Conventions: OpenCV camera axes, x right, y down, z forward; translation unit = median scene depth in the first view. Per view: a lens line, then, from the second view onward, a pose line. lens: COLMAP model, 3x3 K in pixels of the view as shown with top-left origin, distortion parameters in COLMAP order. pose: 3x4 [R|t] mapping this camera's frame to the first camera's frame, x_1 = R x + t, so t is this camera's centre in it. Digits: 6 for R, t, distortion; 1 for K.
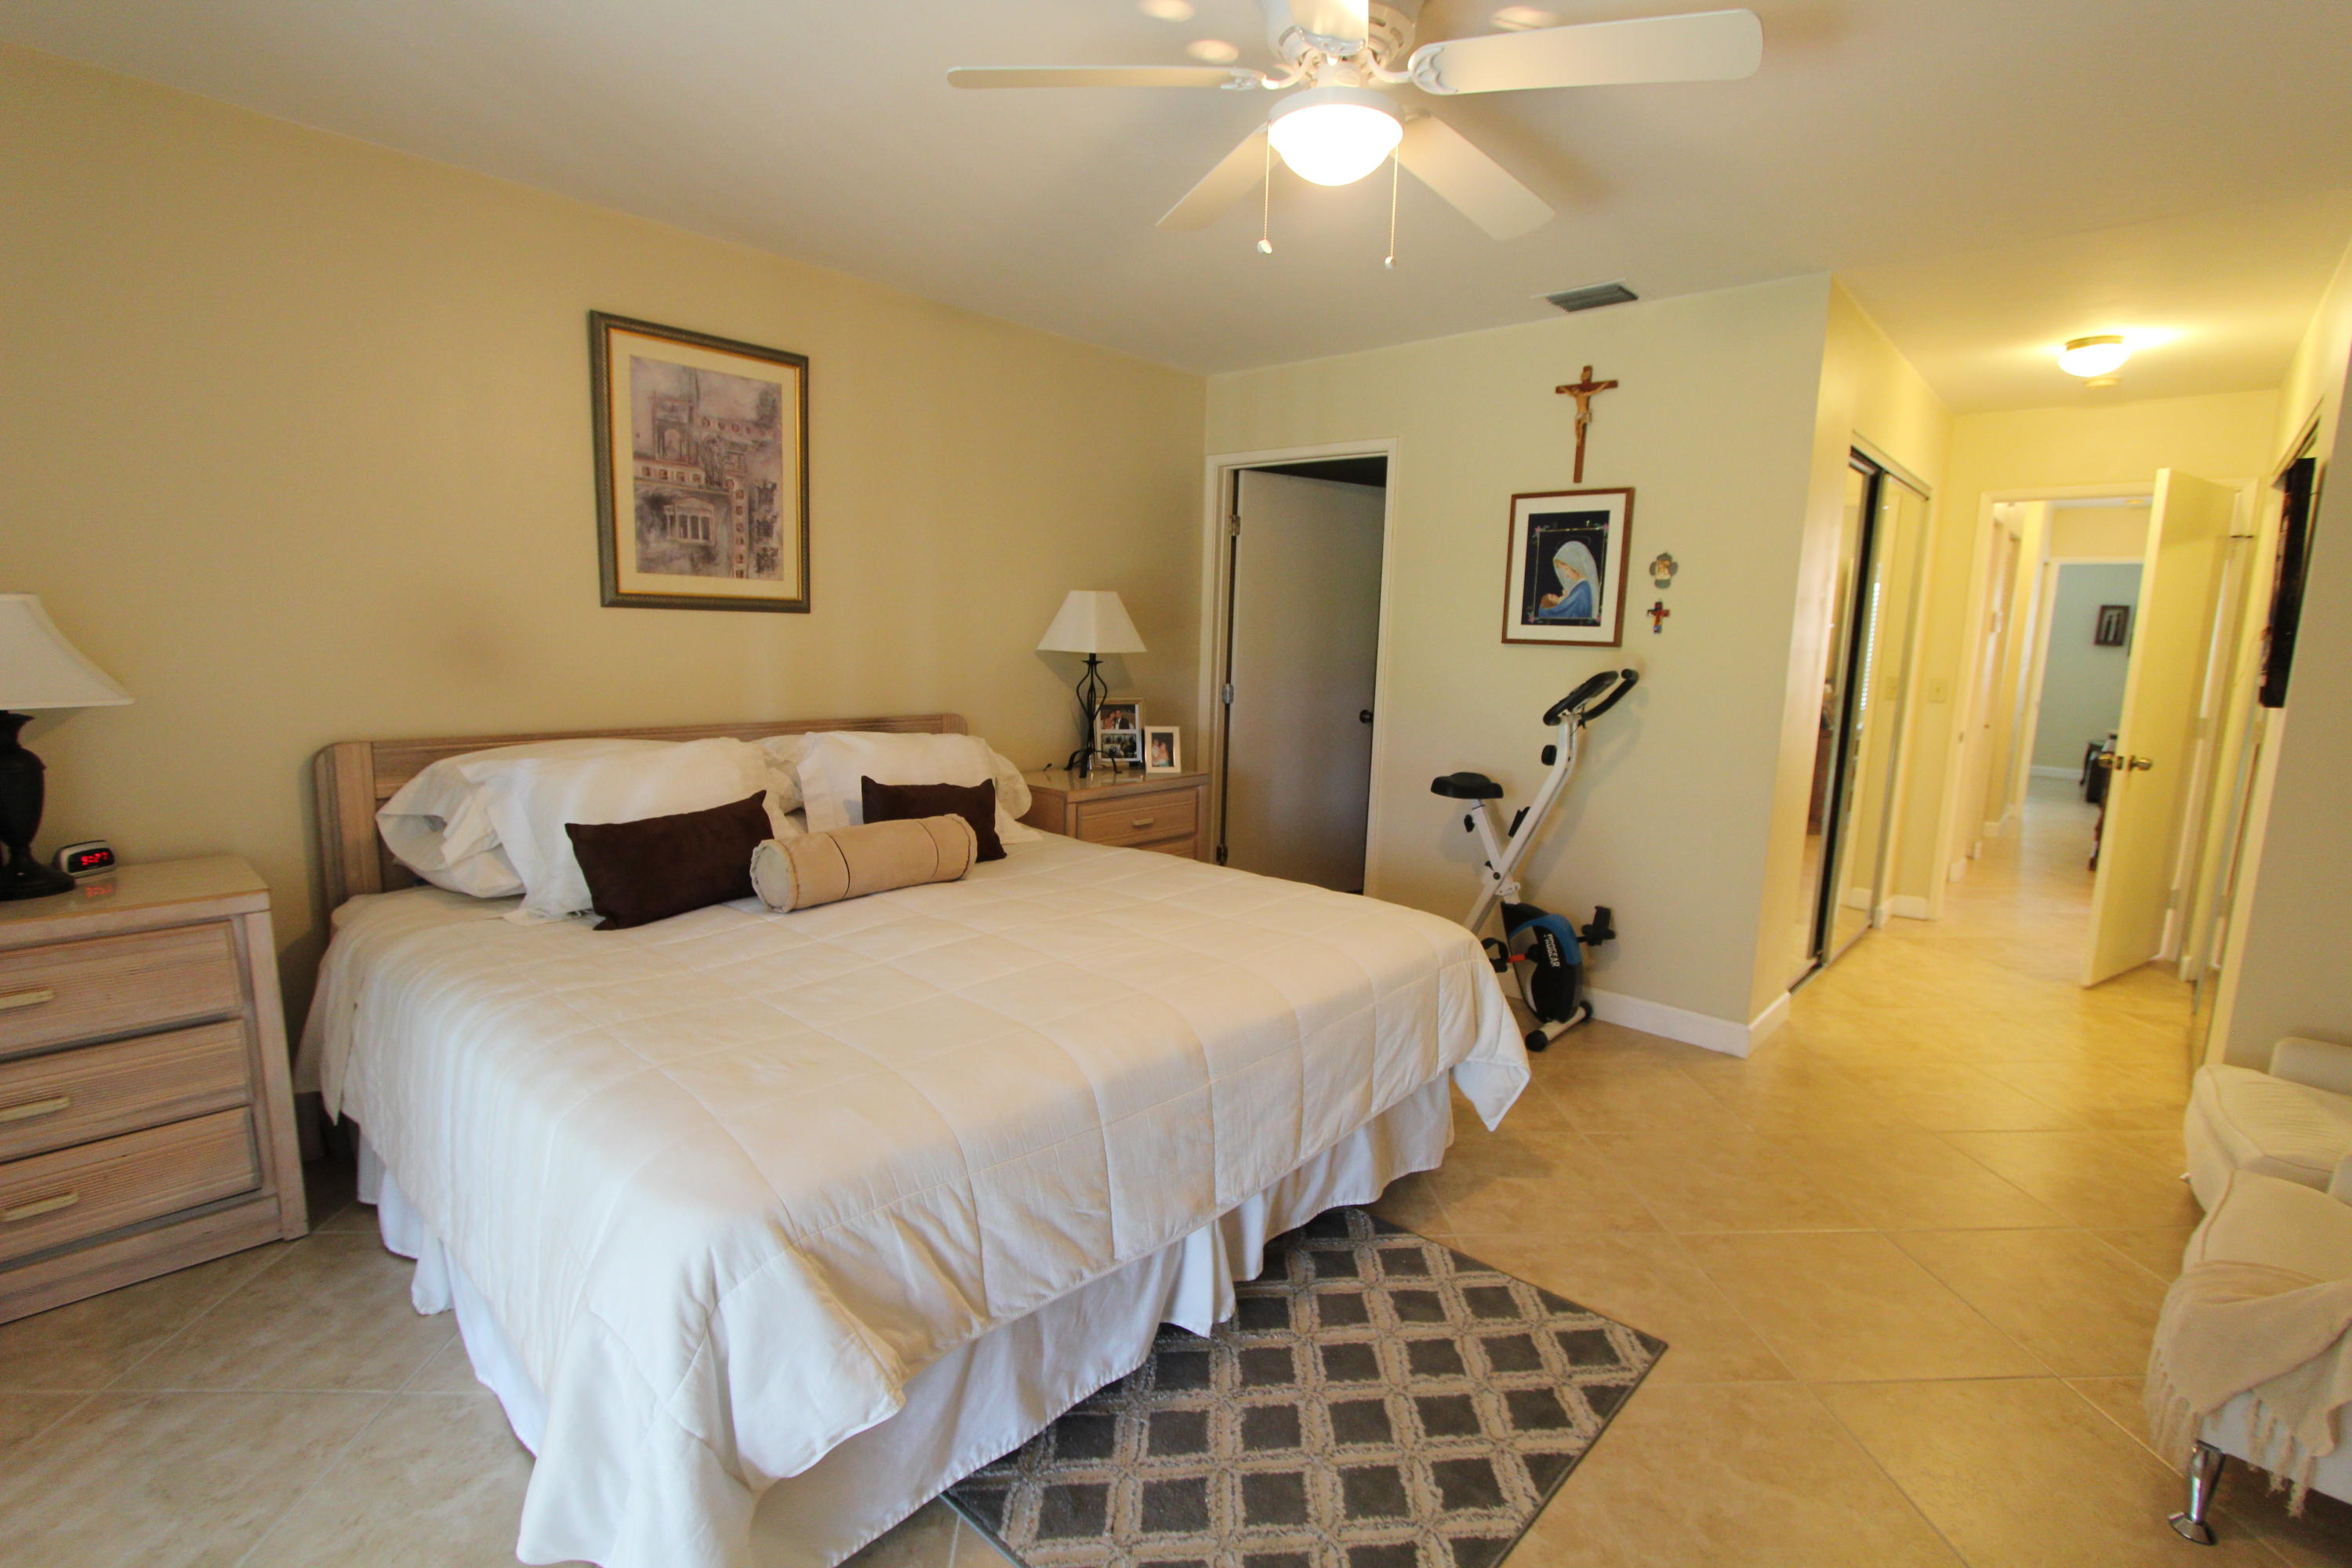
lens RADIAL K [[1095.5, 0, 1179.4], [0, 1095.5, 794.5], [0, 0, 1]] dist [-0.013796, 0.001084]
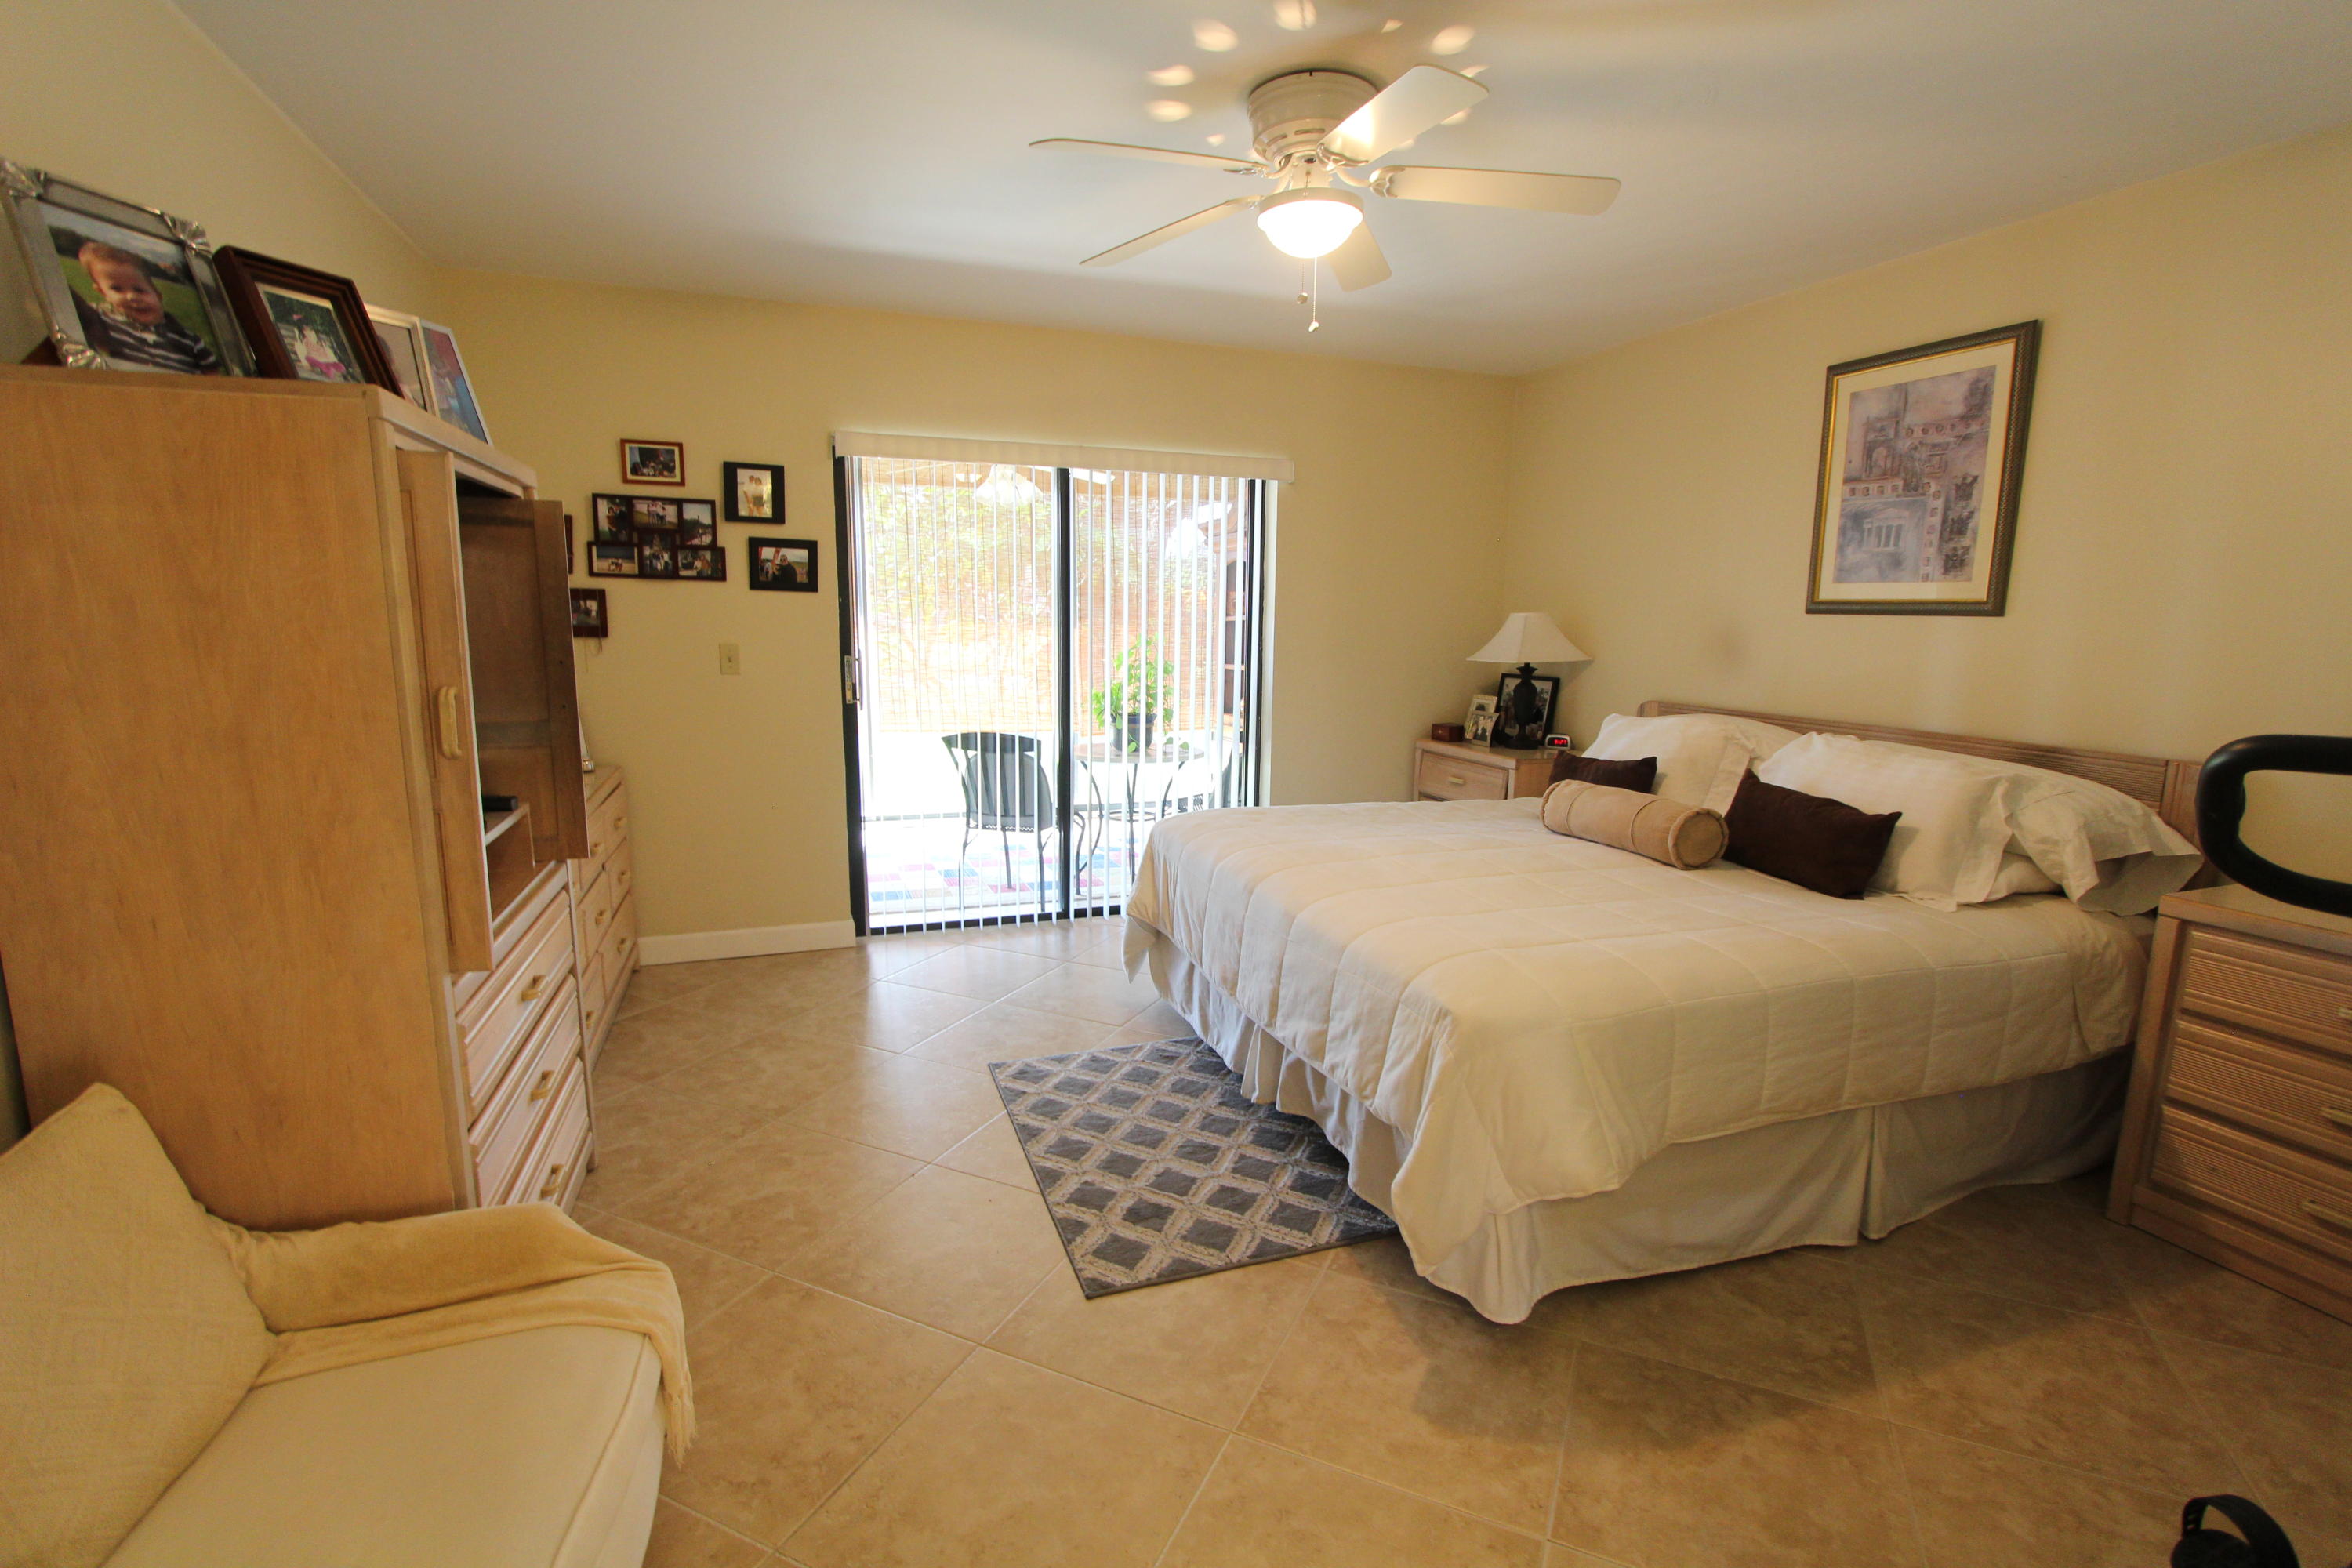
lens RADIAL K [[1095.5, 0, 1182.9], [0, 1095.5, 794.5], [0, 0, 1]] dist [-0.013796, 0.001084]
pose [[-0.468517, 0.115339, -0.875893, 0.835776], [-0.159177, 0.964195, 0.212111, -0.121522], [0.868996, 0.238800, -0.433383, 0.942880]]
